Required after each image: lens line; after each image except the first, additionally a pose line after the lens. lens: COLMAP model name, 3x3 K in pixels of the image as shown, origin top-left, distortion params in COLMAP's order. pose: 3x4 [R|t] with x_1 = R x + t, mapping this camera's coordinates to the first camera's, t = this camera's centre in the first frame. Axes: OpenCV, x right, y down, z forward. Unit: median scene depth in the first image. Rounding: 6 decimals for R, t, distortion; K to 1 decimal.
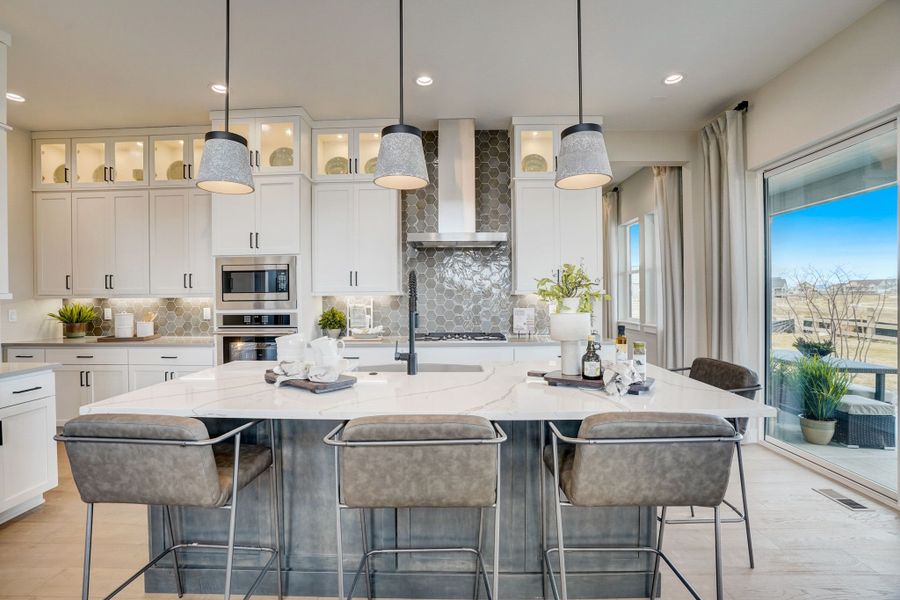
lens RADIAL K [[418.4, 0, 446.1], [0, 418.4, 299.0], [0, 0, 1]] dist [-0.043029, 0.004852]
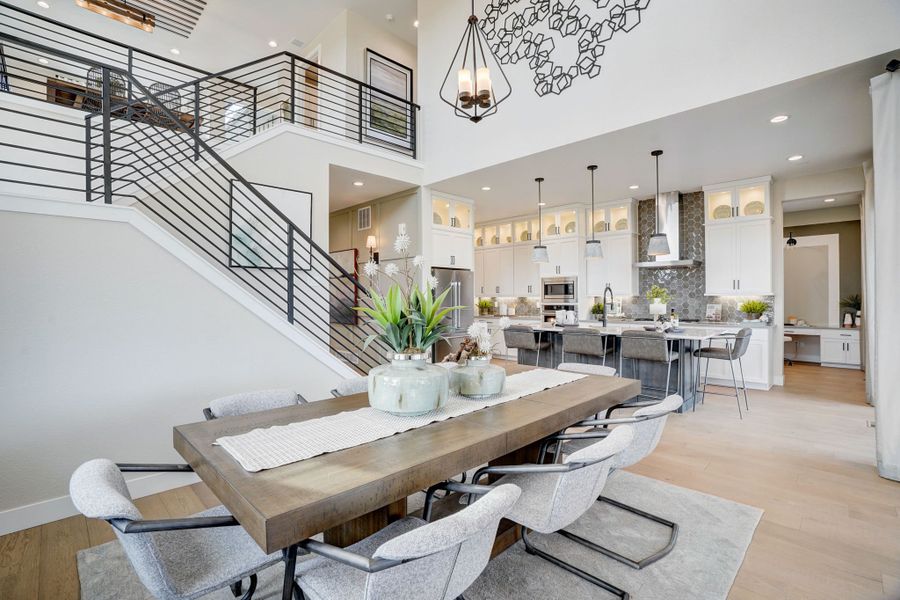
lens RADIAL K [[418.4, 0, 445.8], [0, 418.4, 297.9], [0, 0, 1]] dist [-0.043029, 0.004852]
pose [[0.725001, 0.004424, -0.688733, 0.522414], [-0.004043, 0.999989, 0.002168, -0.001802], [0.688736, 0.001213, 0.725011, -0.828165]]
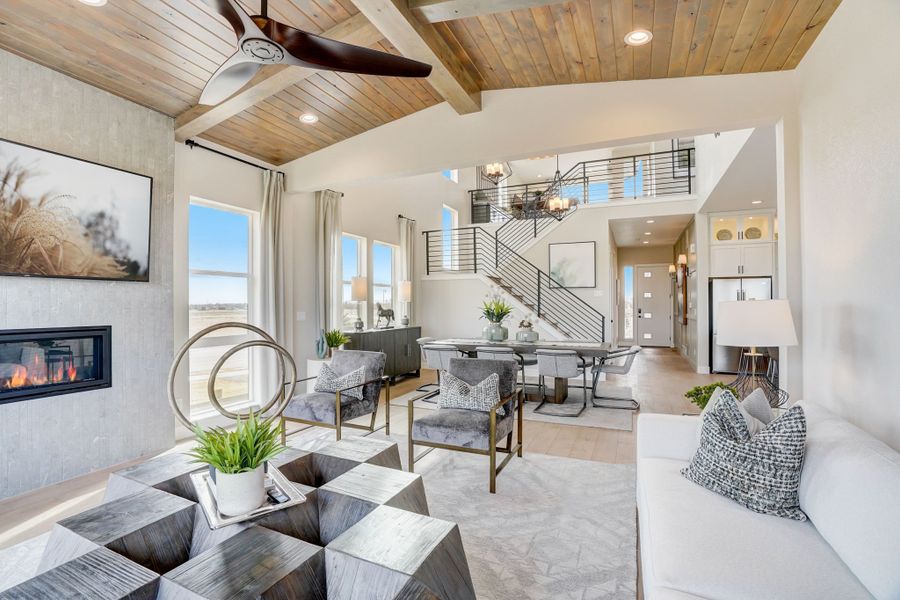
lens RADIAL K [[418.4, 0, 444.7], [0, 418.4, 303.1], [0, 0, 1]] dist [-0.043029, 0.004852]
pose [[-0.399588, 0.007225, -0.916666, 1.604311], [0.003573, 0.999974, 0.006324, -0.016709], [0.916688, -0.000749, -0.399603, -0.049105]]
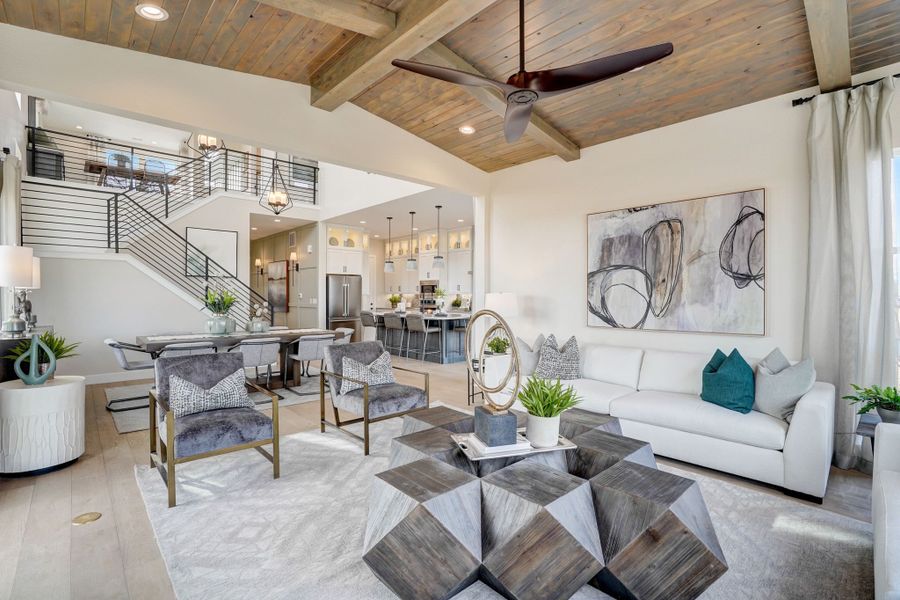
lens RADIAL K [[418.4, 0, 446.3], [0, 418.4, 299.0], [0, 0, 1]] dist [-0.043029, 0.004852]
pose [[0.695875, 0.018320, -0.717929, 1.623462], [-0.011829, 0.999831, 0.014048, -0.013411], [0.718065, -0.001284, 0.695975, -0.899882]]
